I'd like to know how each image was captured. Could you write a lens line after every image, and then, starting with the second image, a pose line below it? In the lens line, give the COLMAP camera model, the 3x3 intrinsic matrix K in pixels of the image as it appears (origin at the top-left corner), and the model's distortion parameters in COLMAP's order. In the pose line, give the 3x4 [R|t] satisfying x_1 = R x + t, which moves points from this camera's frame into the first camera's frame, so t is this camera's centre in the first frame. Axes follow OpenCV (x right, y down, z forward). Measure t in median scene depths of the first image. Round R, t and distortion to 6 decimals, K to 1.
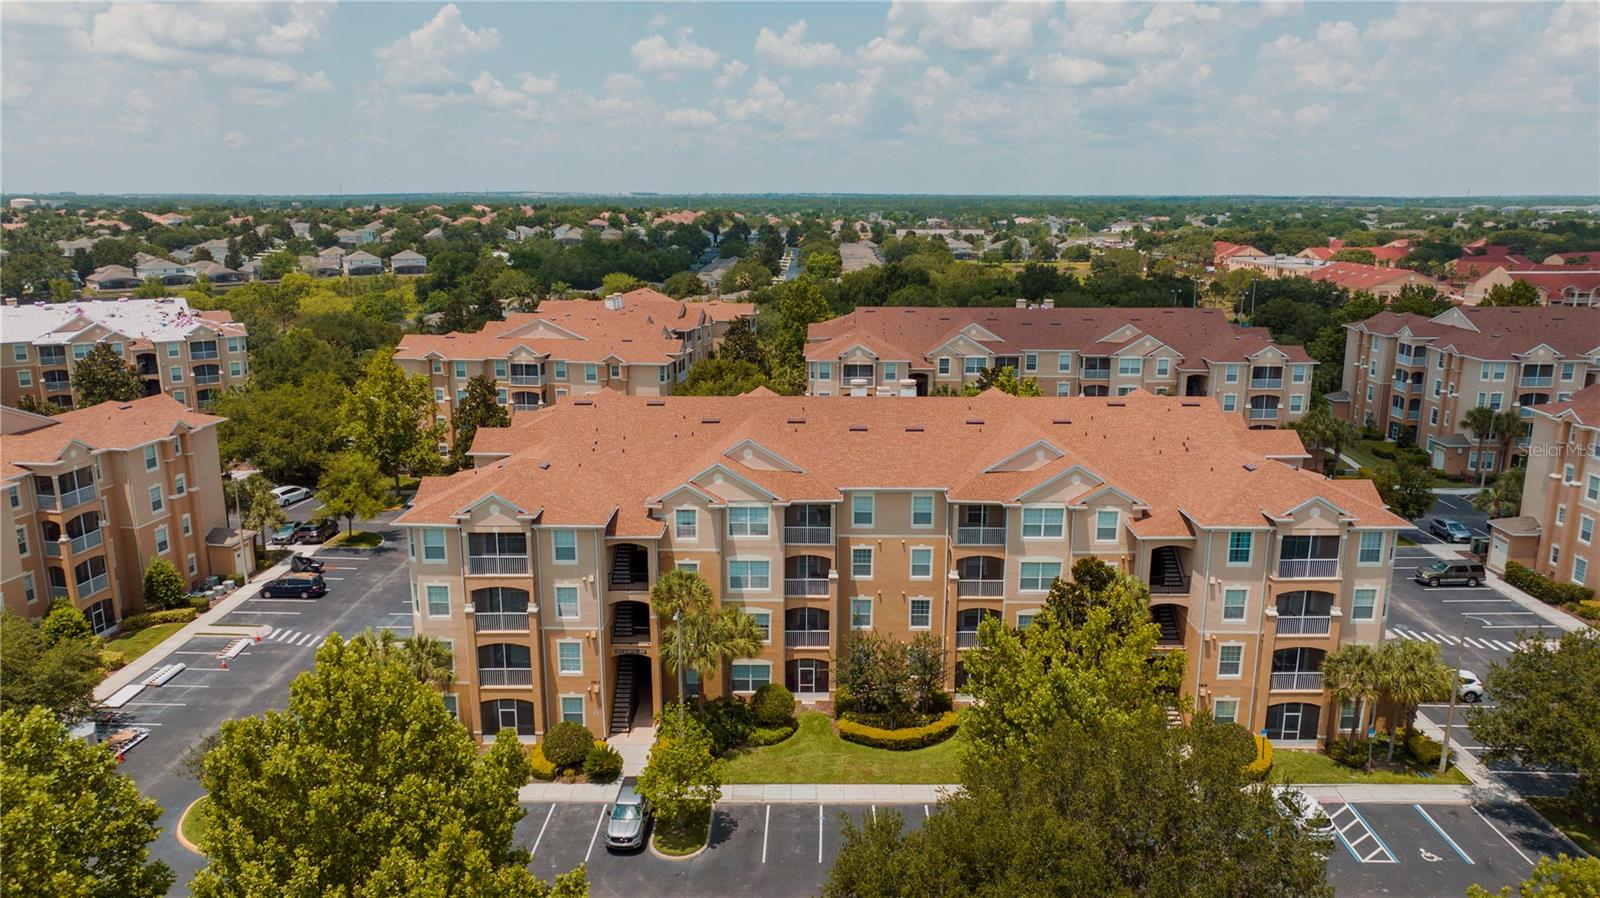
lens RADIAL K [[1126.4, 0, 883.8], [0, 1126.4, 394.2], [0, 0, 1]] dist [-0.032194, 0.028505]
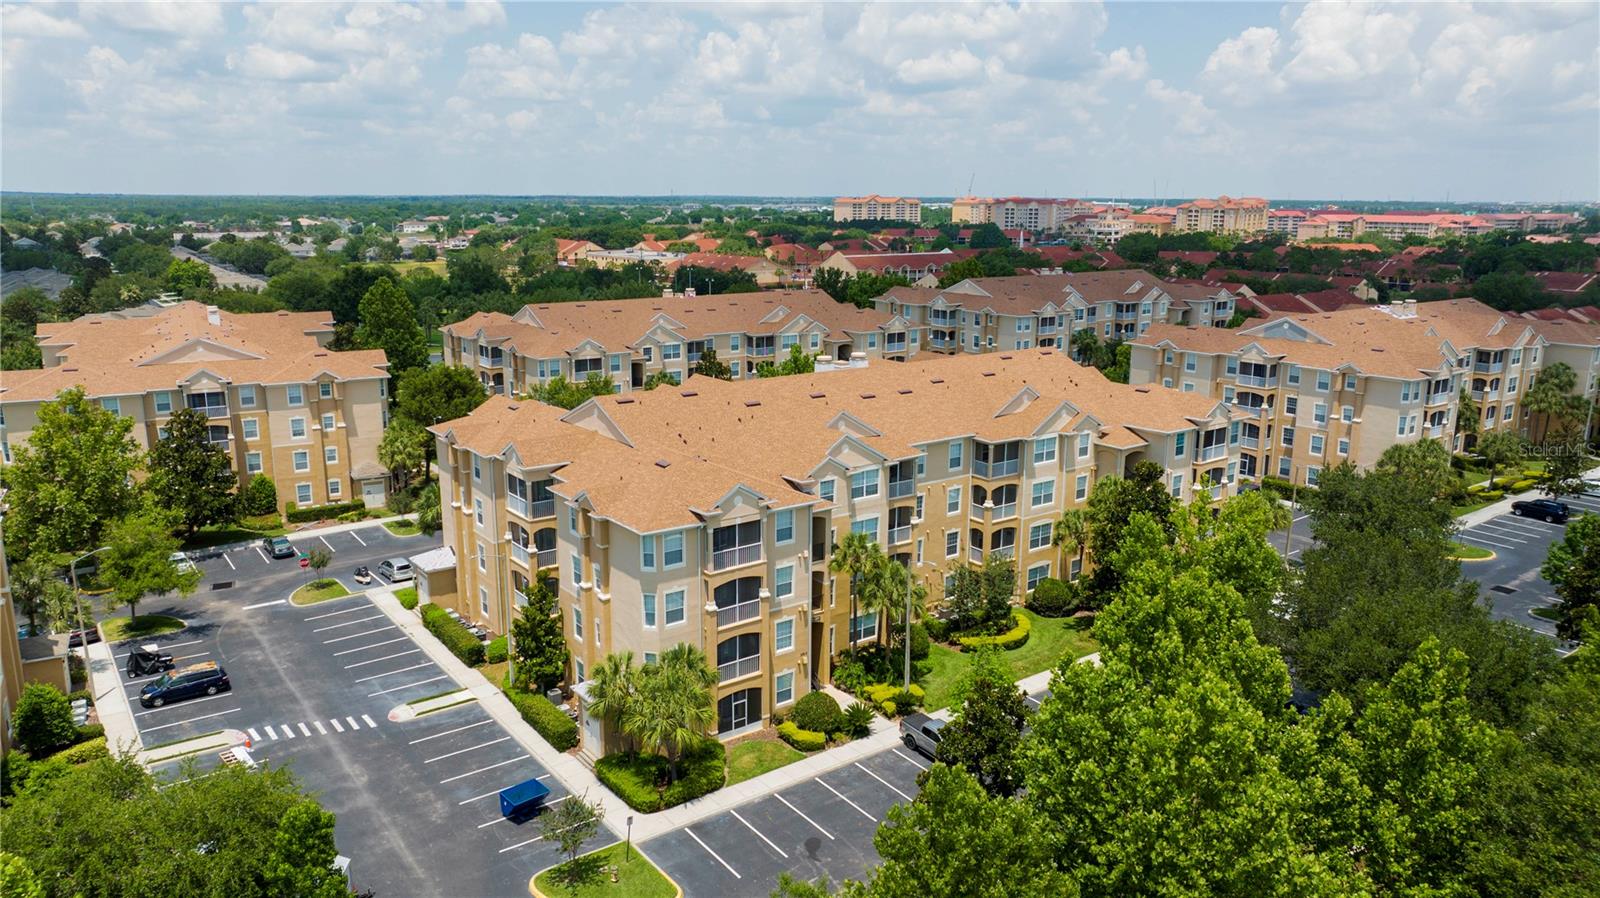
lens RADIAL K [[1126.4, 0, 772.1], [0, 1126.4, 368.5], [0, 0, 1]] dist [-0.032194, 0.028505]
pose [[0.806630, -0.086781, 0.584651, -0.463560], [0.099865, 0.994952, 0.009902, -0.010996], [-0.582559, 0.050399, 0.811225, 0.082907]]
